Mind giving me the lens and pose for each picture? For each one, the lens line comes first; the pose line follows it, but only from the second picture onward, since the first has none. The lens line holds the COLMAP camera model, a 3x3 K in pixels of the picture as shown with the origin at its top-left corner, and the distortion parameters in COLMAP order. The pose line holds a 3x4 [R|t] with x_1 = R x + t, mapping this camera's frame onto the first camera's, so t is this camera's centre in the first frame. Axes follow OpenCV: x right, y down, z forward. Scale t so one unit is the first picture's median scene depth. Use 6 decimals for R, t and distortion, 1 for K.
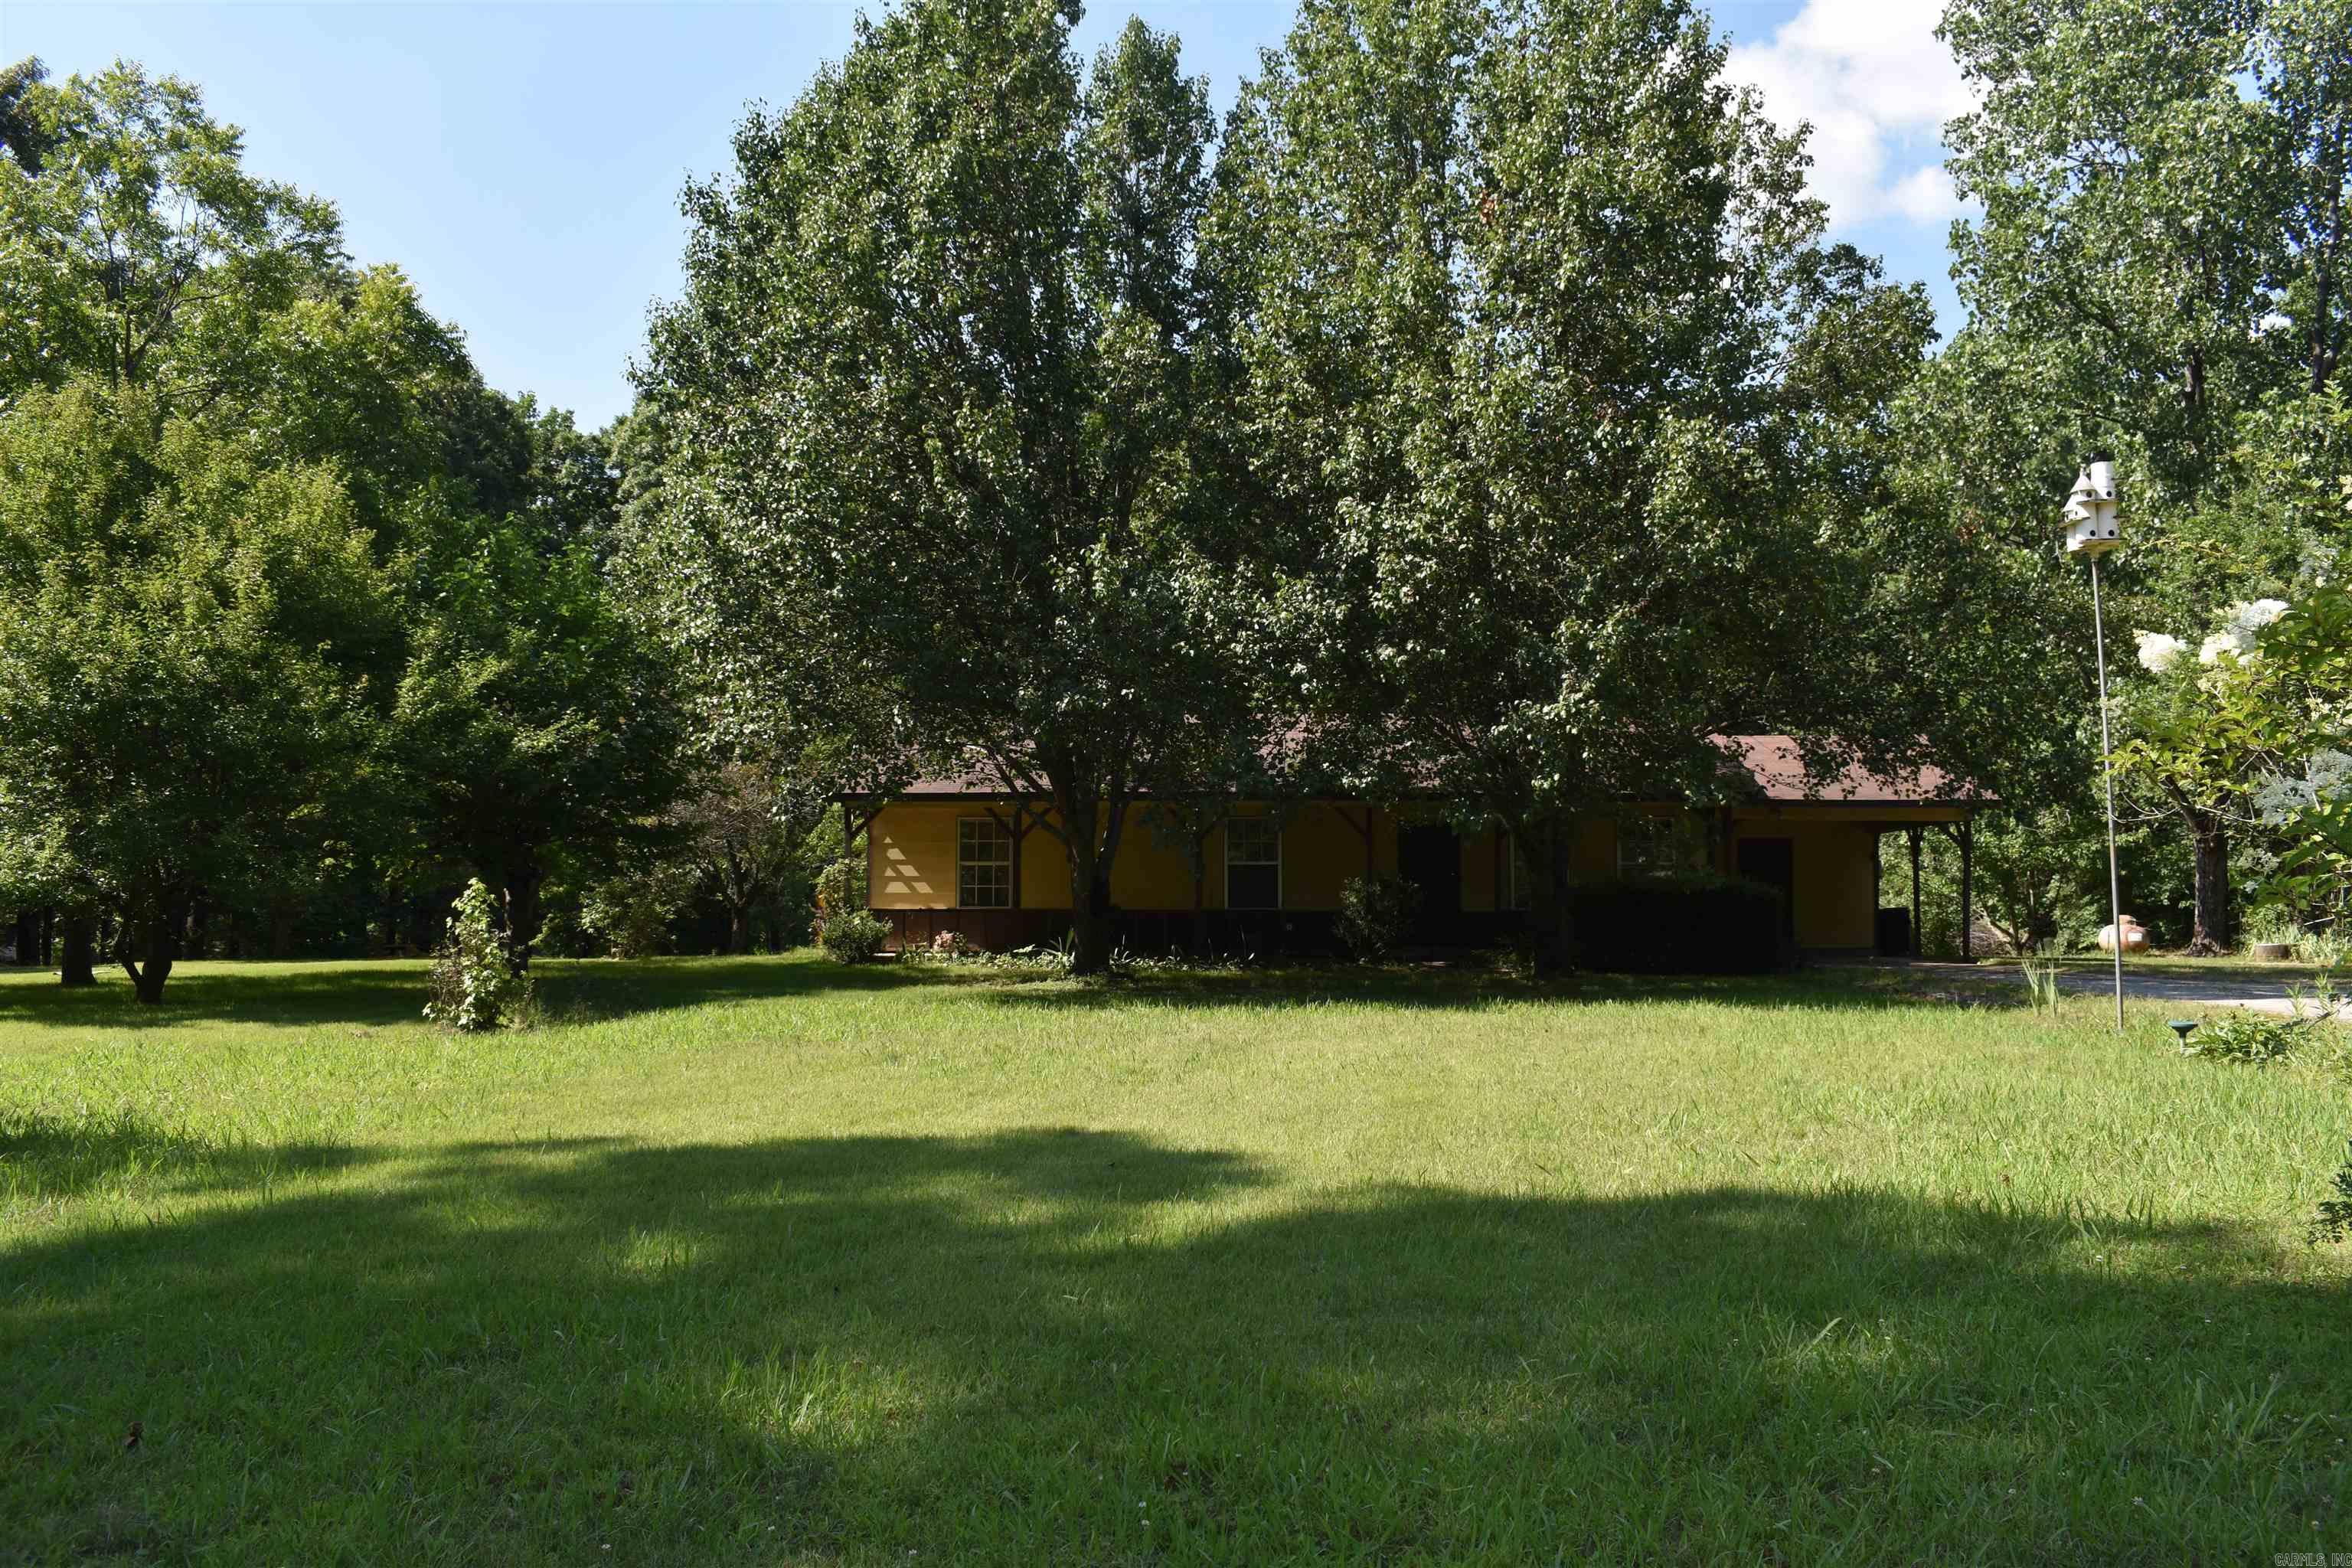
lens RADIAL K [[2026.9, 0, 1176.0], [0, 2026.9, 784.0], [0, 0, 1]] dist [-0.098506, 0.022689]
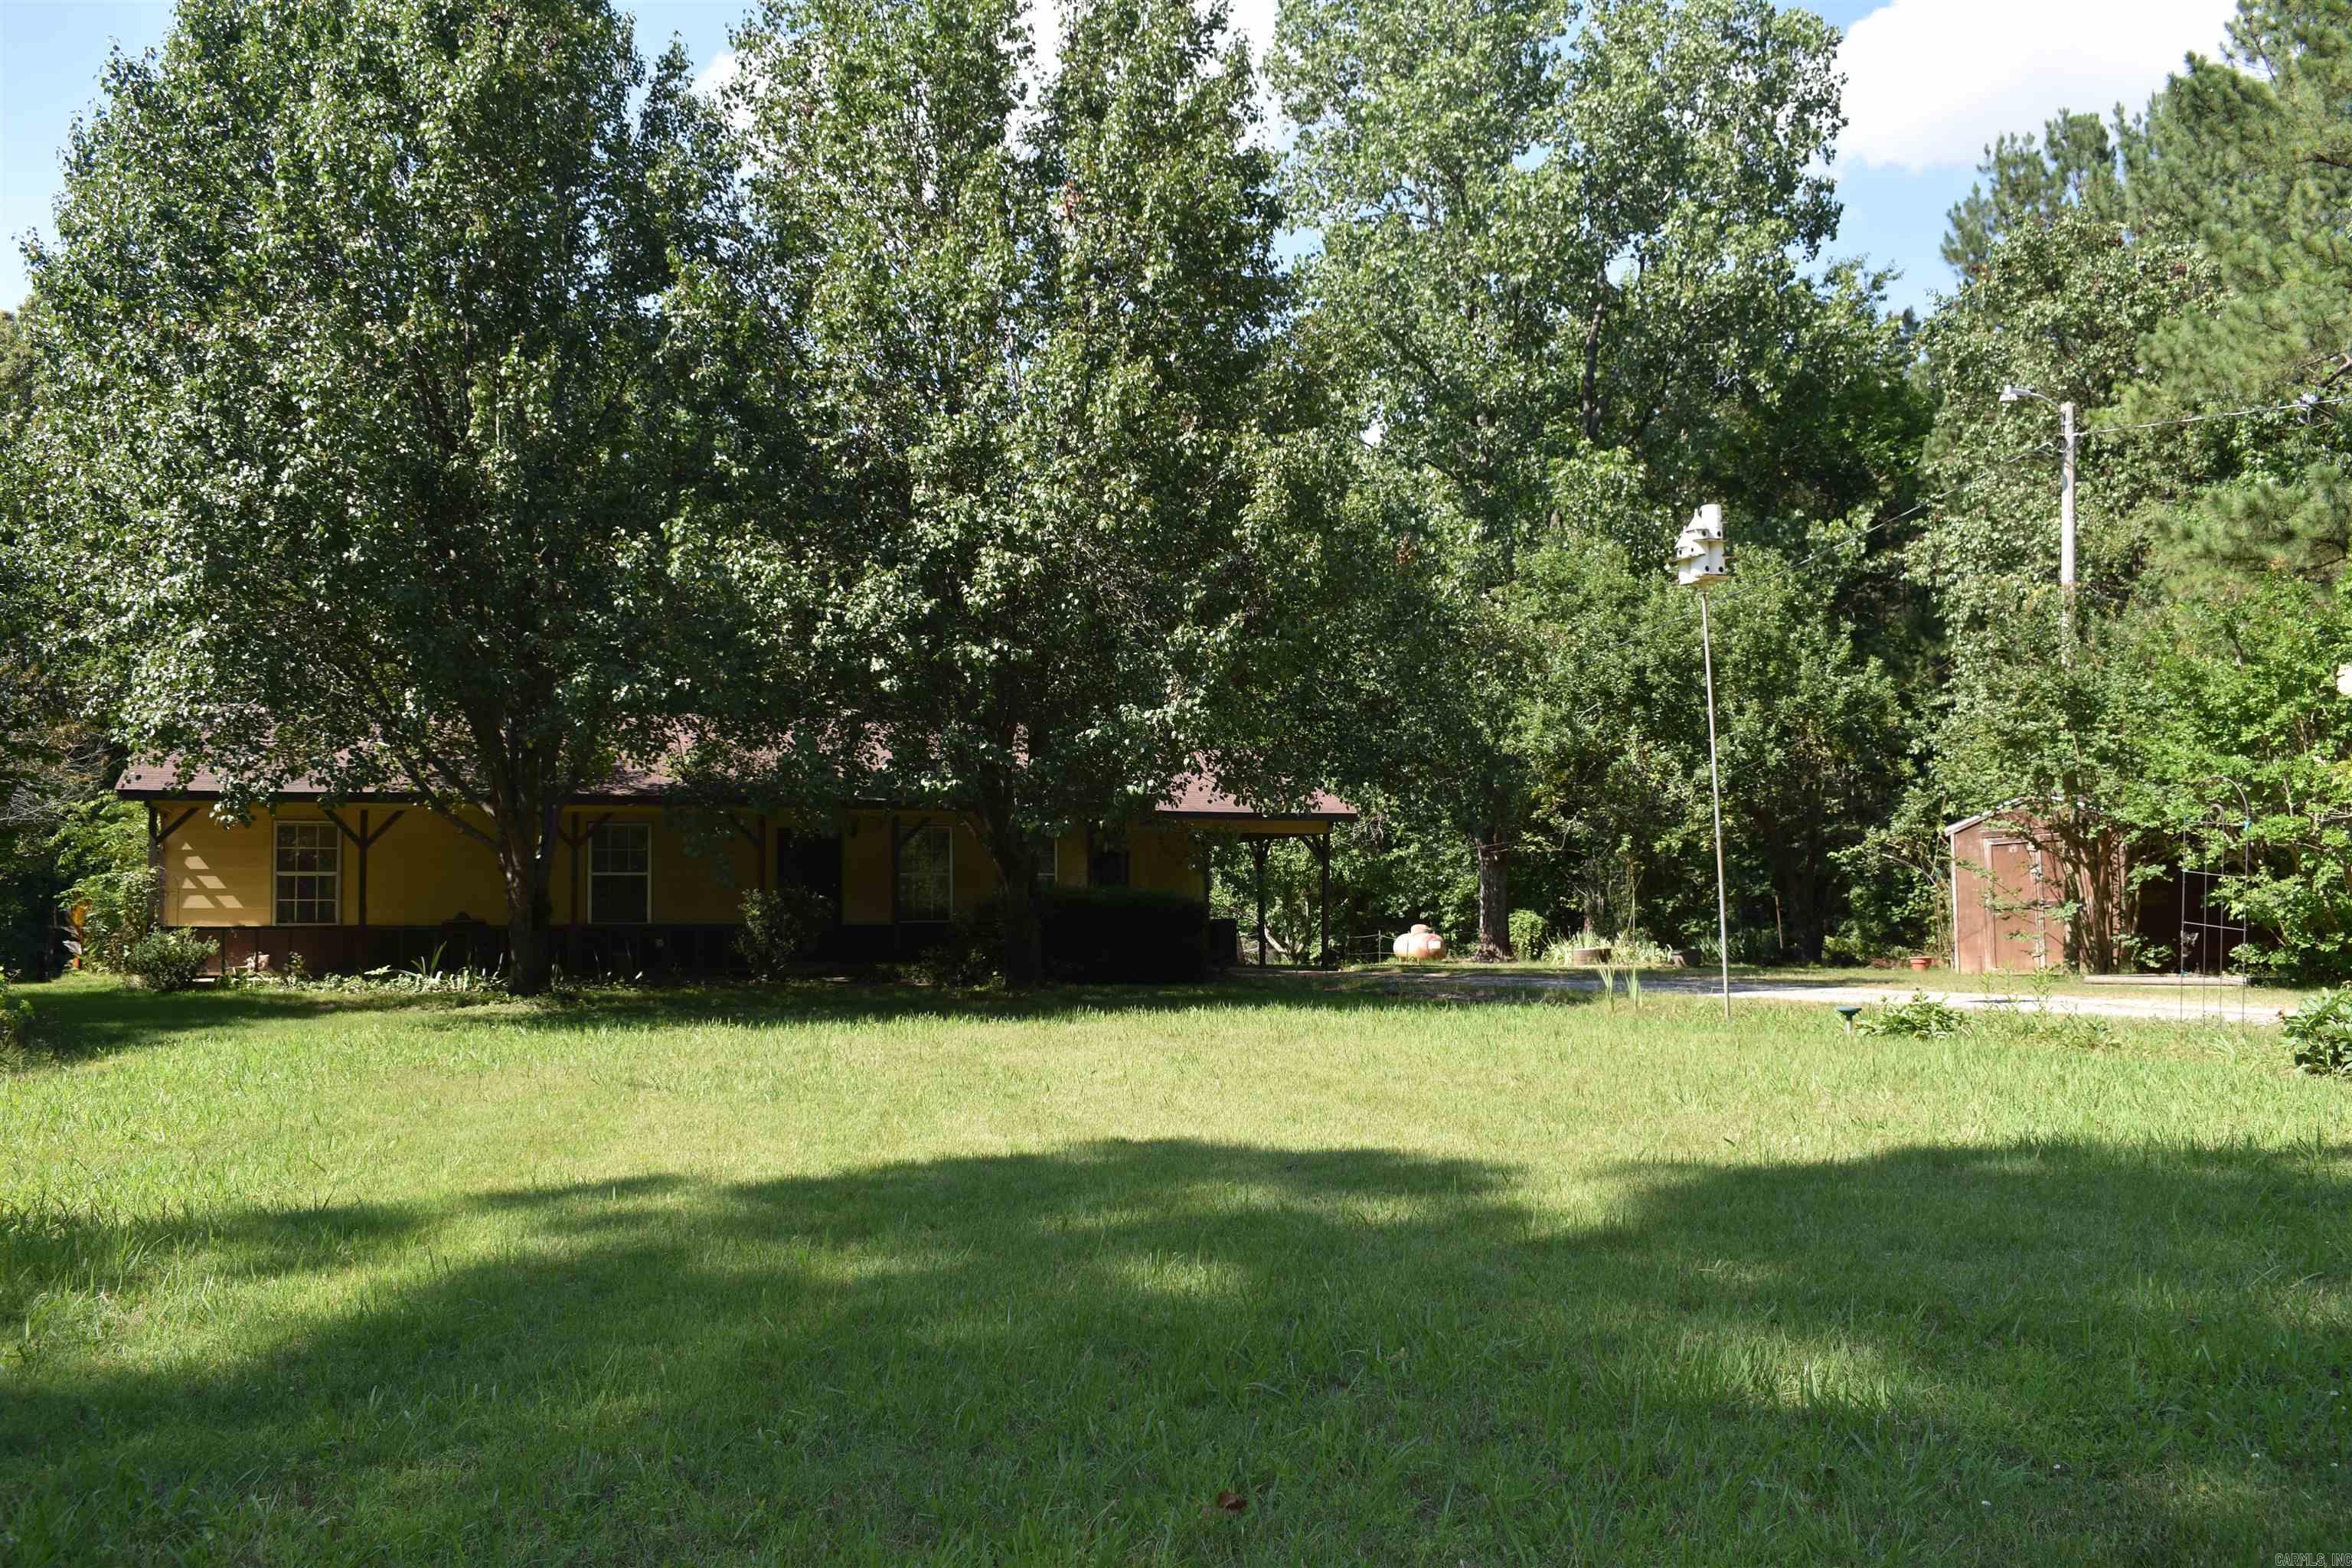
lens RADIAL K [[2128.8, 0, 1176.0], [0, 2128.8, 784.0], [0, 0, 1]] dist [-0.085212, 0.003617]
pose [[0.909555, 0.016121, 0.415270, -0.193162], [-0.013689, 0.999867, -0.008833, 0.005083], [-0.415357, 0.002349, 0.909655, 0.034966]]
